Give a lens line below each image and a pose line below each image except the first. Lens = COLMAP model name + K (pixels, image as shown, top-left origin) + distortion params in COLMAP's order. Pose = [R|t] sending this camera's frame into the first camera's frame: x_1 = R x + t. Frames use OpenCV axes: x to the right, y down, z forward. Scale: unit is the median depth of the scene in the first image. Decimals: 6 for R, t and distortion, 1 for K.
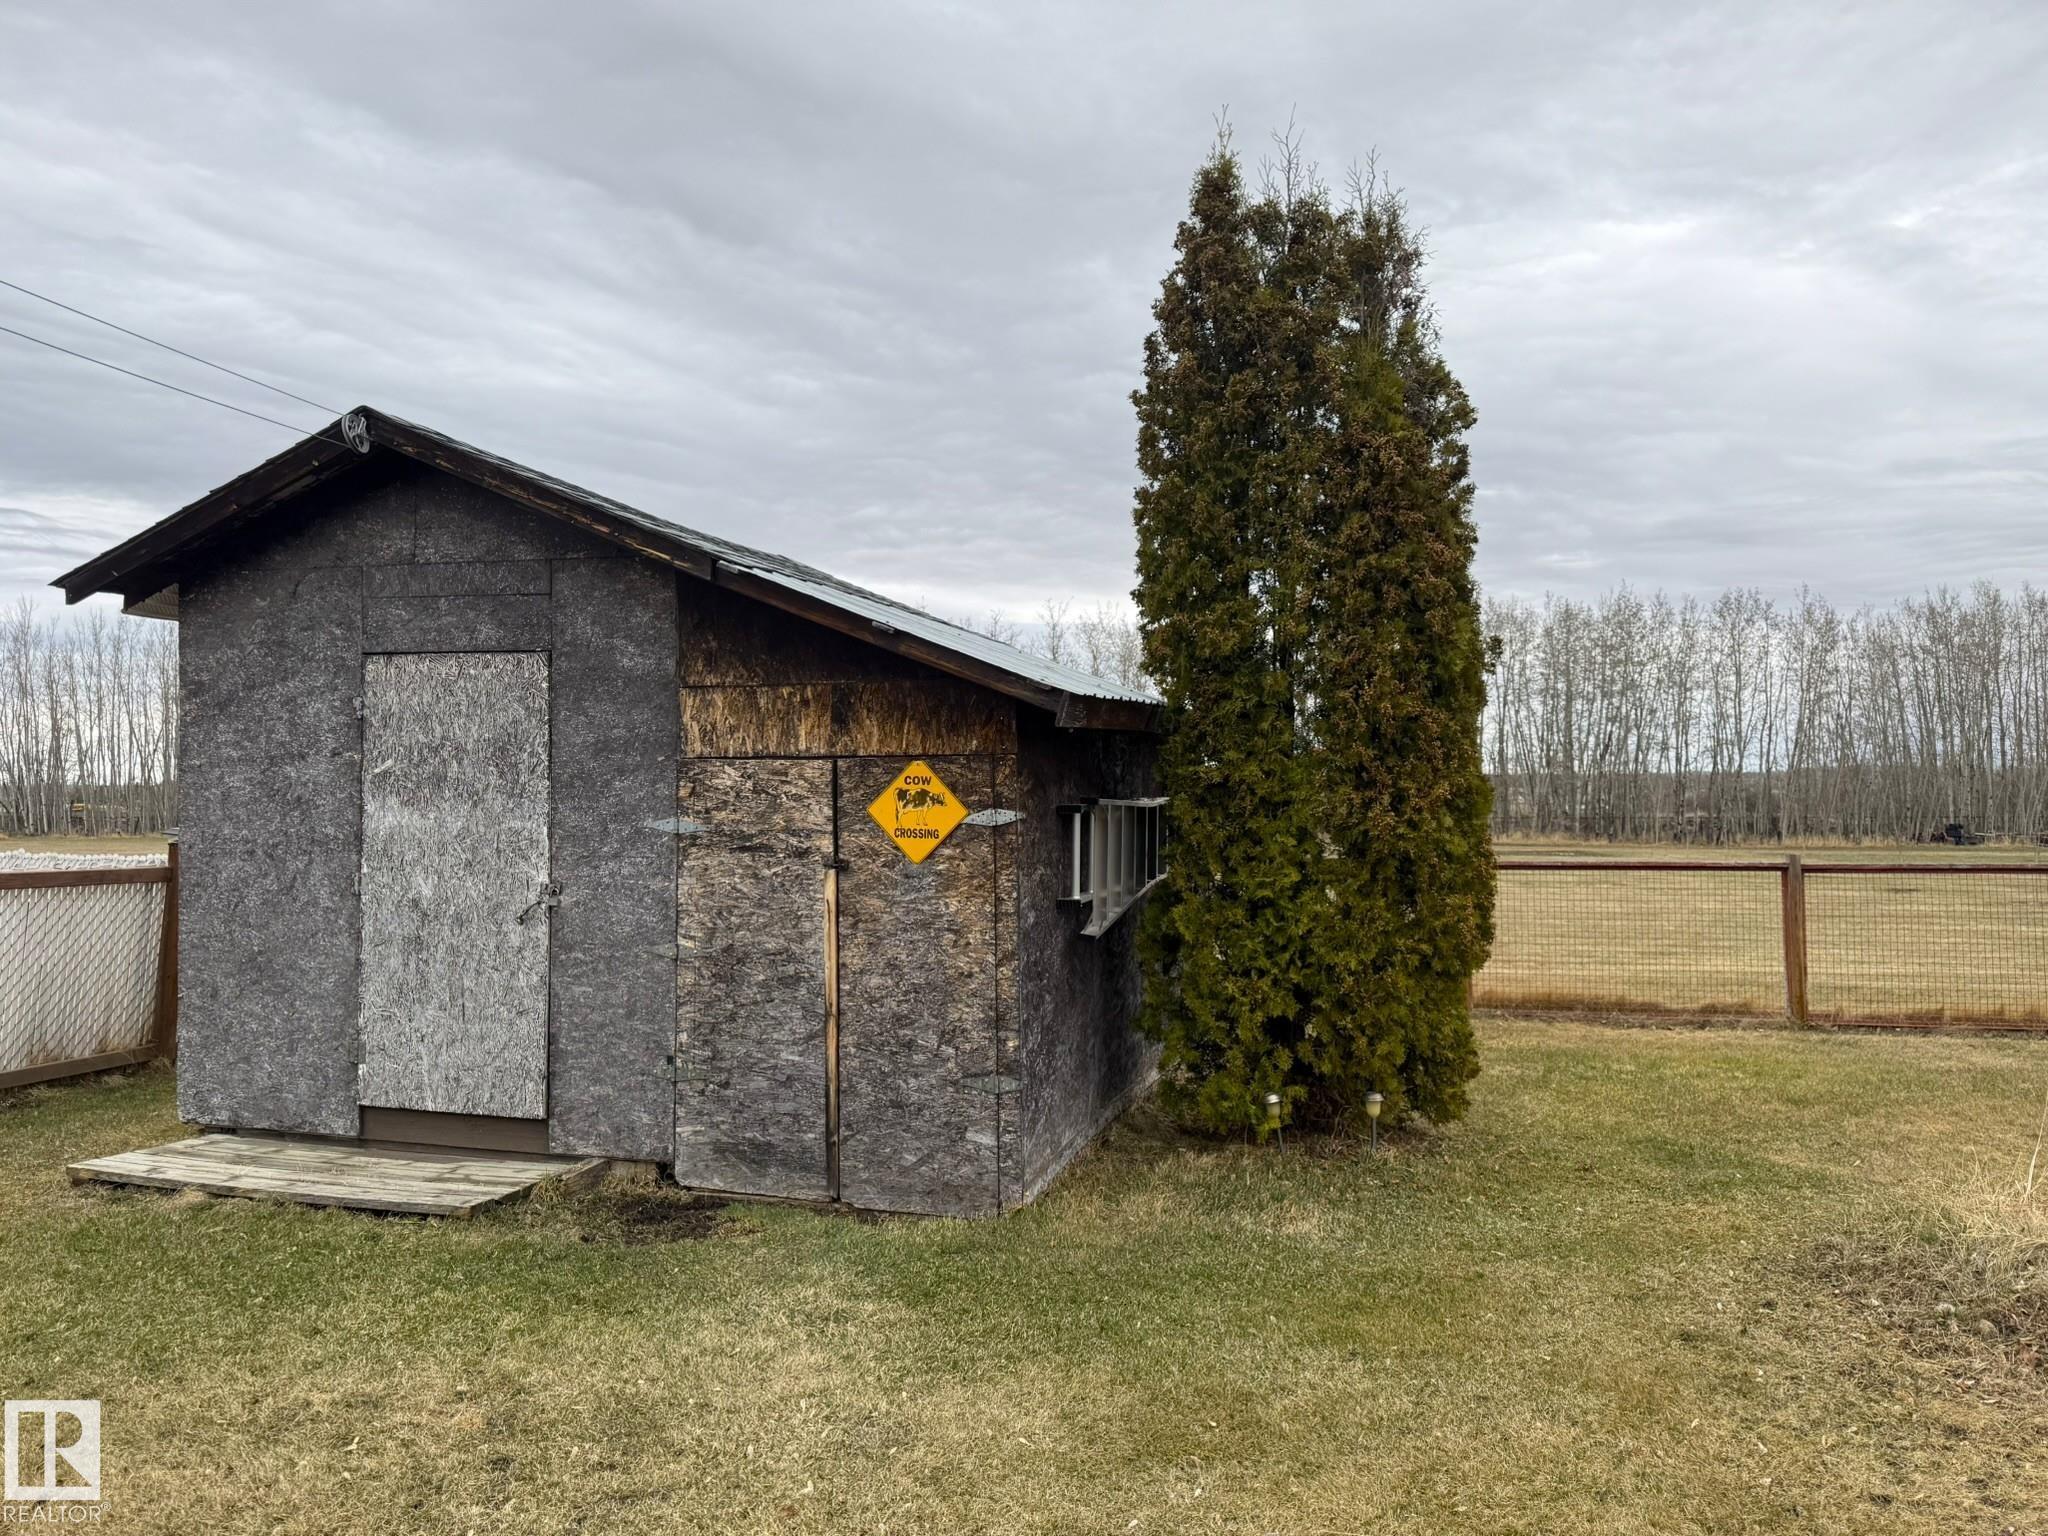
lens RADIAL K [[1439.3, 0, 1021.2], [0, 1439.3, 776.9], [0, 0, 1]] dist [0.170475, -0.329982]
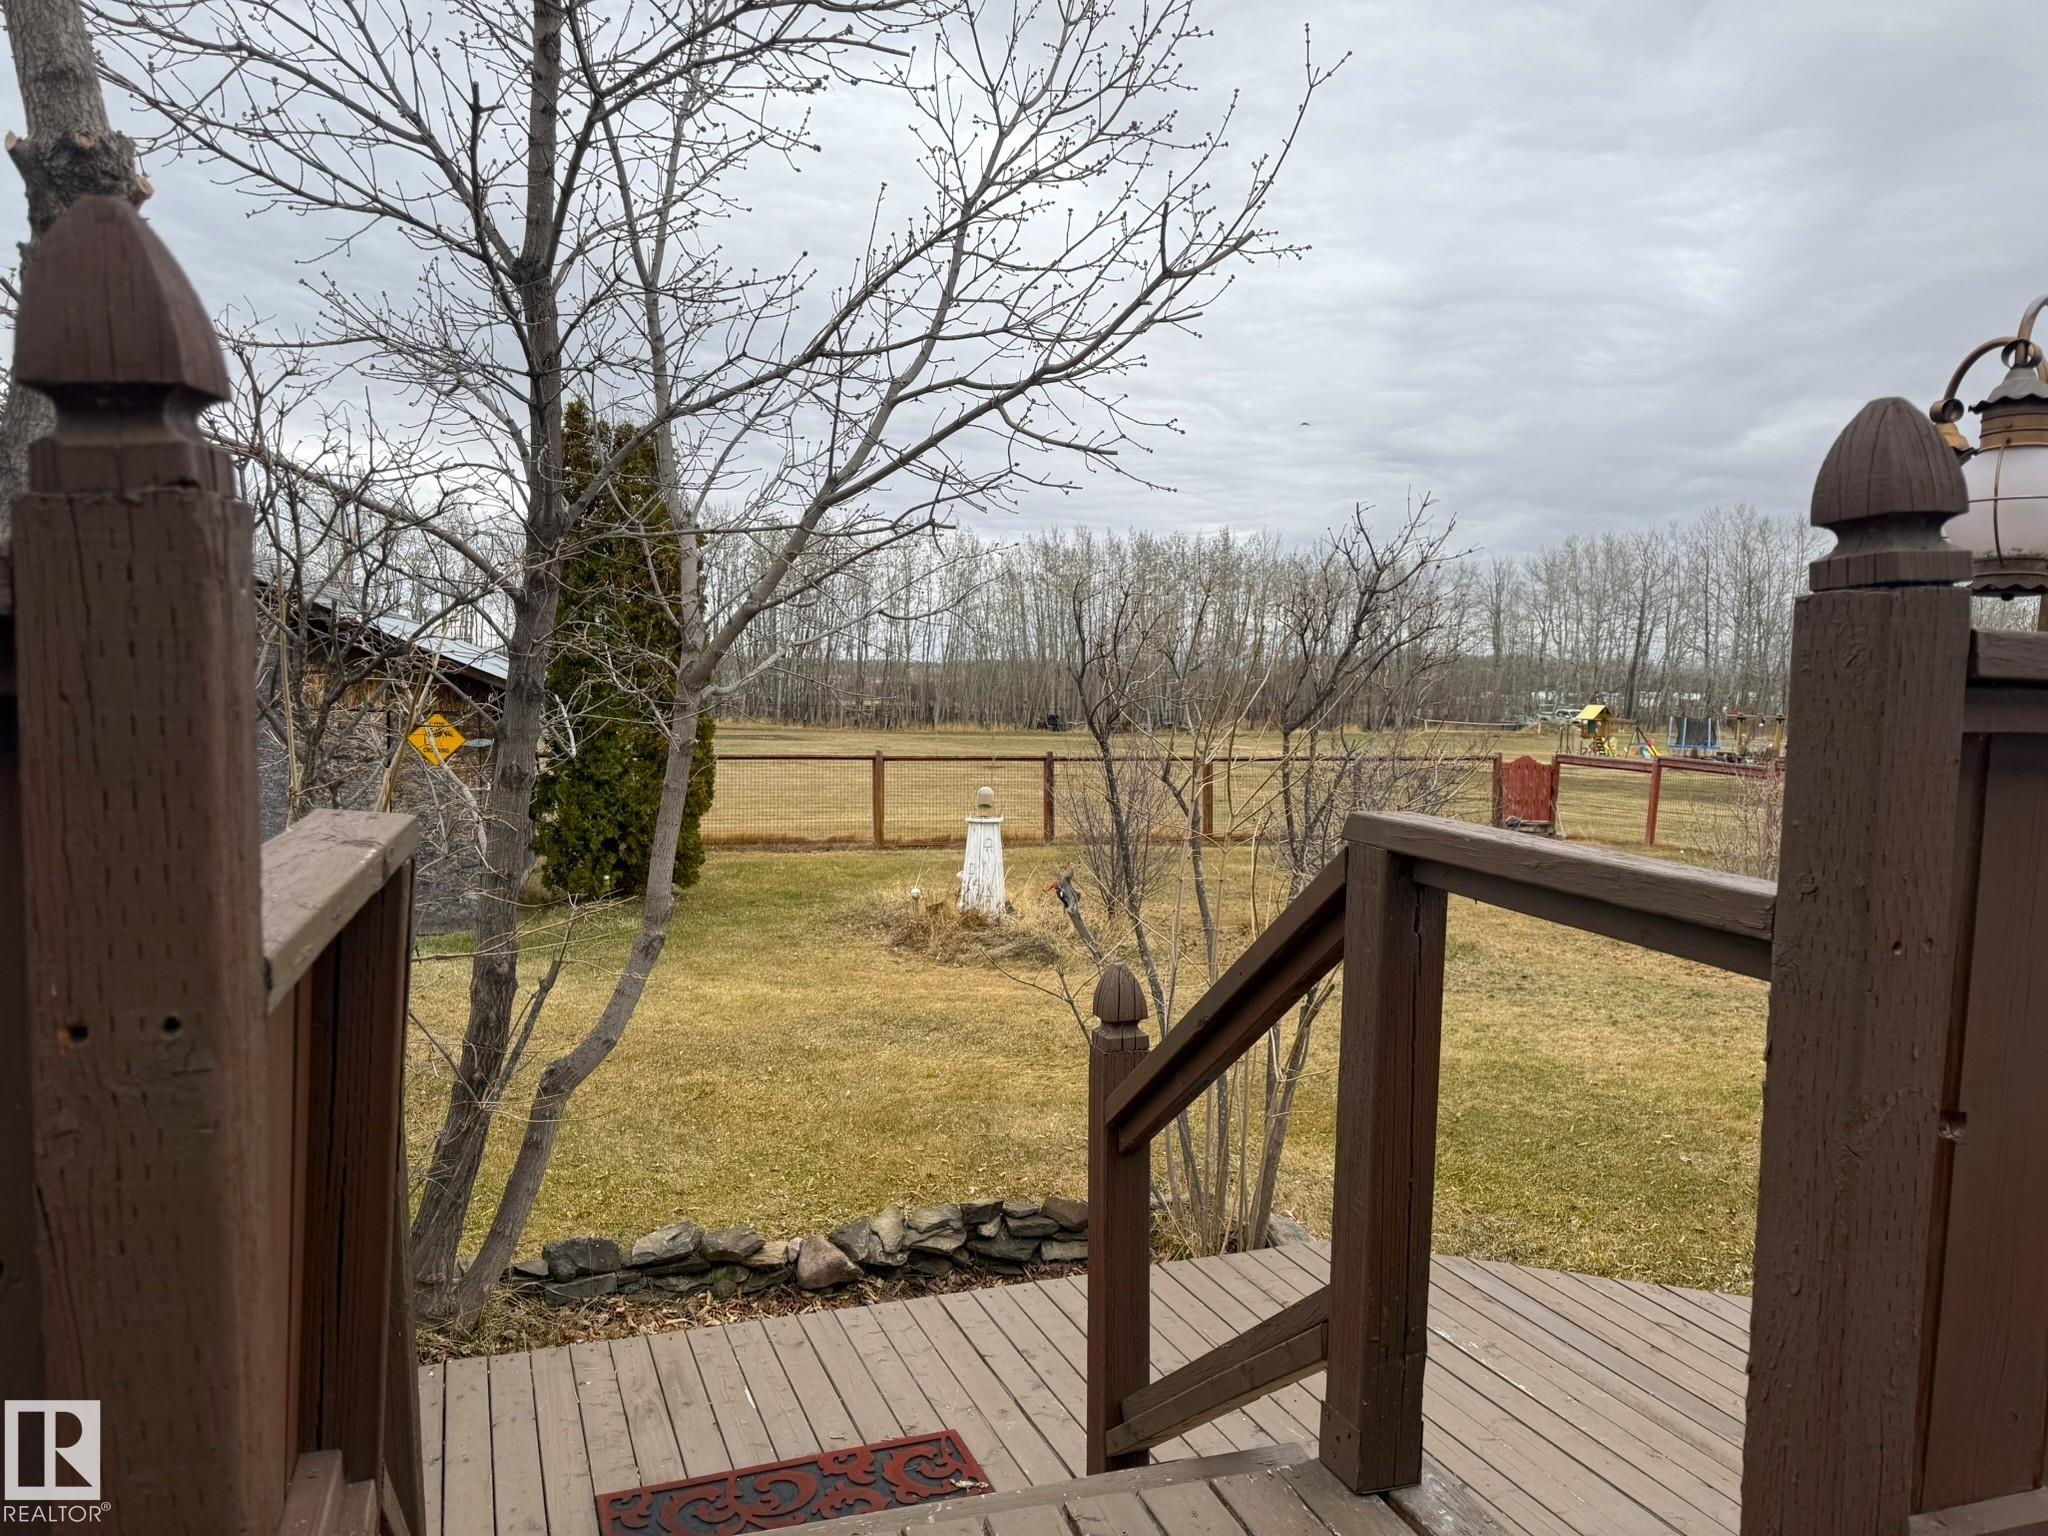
lens RADIAL K [[1439.3, 0, 1021.2], [0, 1439.3, 776.9], [0, 0, 1]] dist [0.170475, -0.329982]
pose [[0.864860, -0.010535, 0.501903, -0.344864], [-0.031311, 0.996701, 0.074875, -0.089793], [-0.501036, -0.080471, 0.861677, -1.029992]]
